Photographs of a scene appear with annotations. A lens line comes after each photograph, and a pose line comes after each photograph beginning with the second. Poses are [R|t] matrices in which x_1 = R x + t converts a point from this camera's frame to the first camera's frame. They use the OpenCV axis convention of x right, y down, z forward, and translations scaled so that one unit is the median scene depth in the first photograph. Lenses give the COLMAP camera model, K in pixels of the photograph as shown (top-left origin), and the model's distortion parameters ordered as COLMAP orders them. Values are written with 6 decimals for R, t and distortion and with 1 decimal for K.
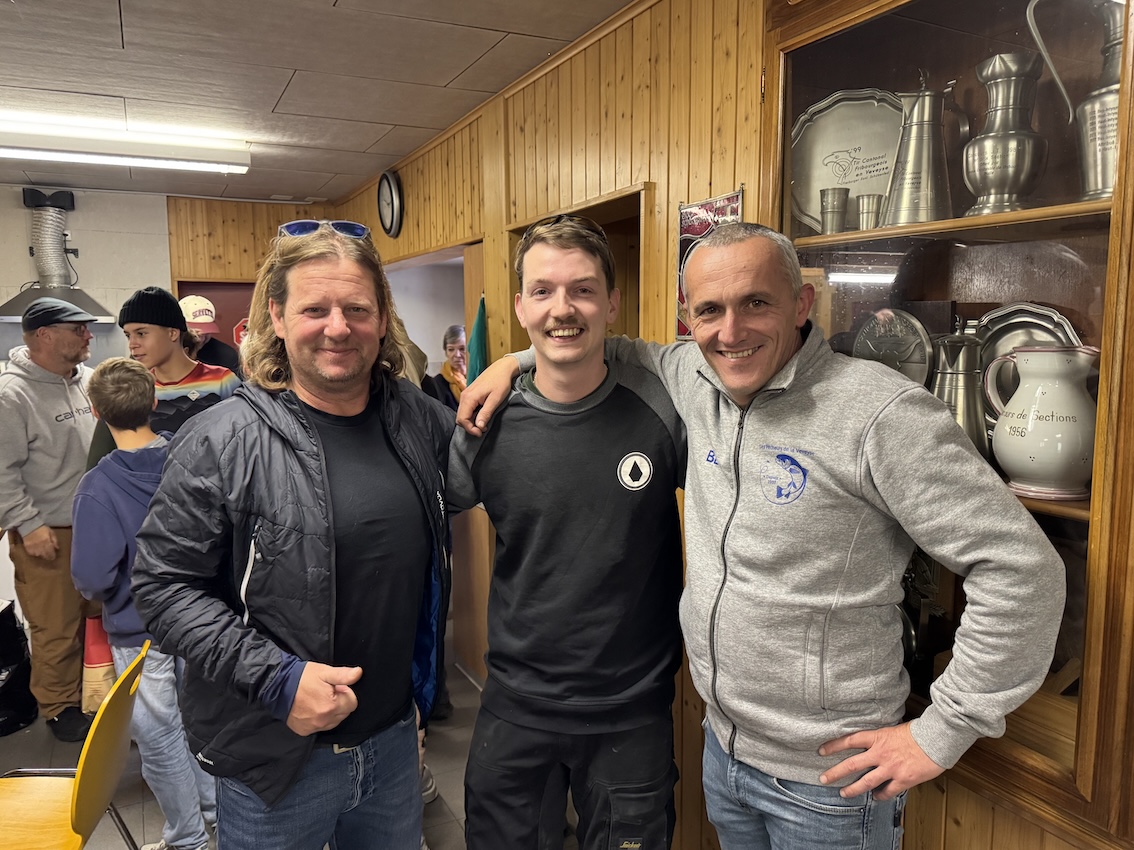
lens RADIAL K [[829.5, 0, 564.3], [0, 829.5, 424.1], [0, 0, 1]] dist [0.022140, -0.014323]
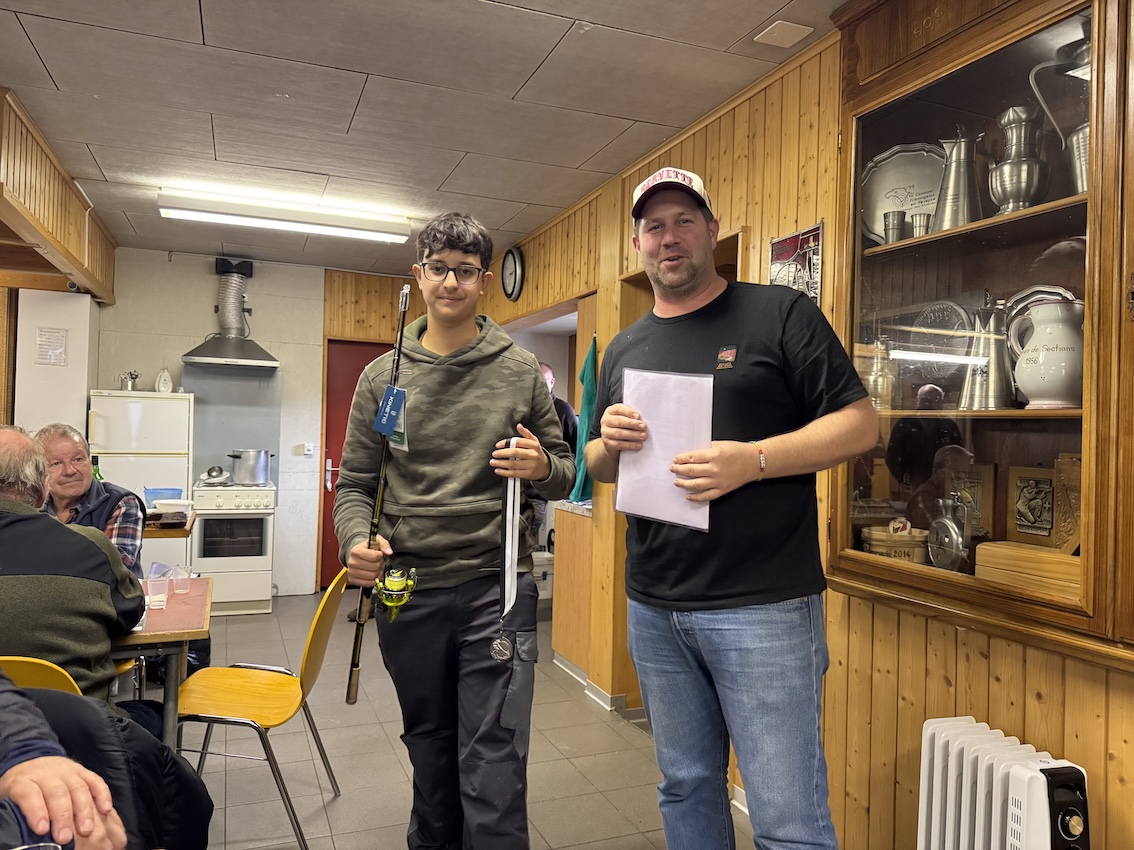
lens RADIAL K [[807.0, 0, 559.4], [0, 807.0, 431.2], [0, 0, 1]] dist [0.054022, -0.049855]
pose [[0.996294, 0.031787, -0.079923, -0.086098], [-0.041602, 0.991372, -0.124305, 0.219152], [0.075282, 0.127170, 0.989020, -0.261999]]
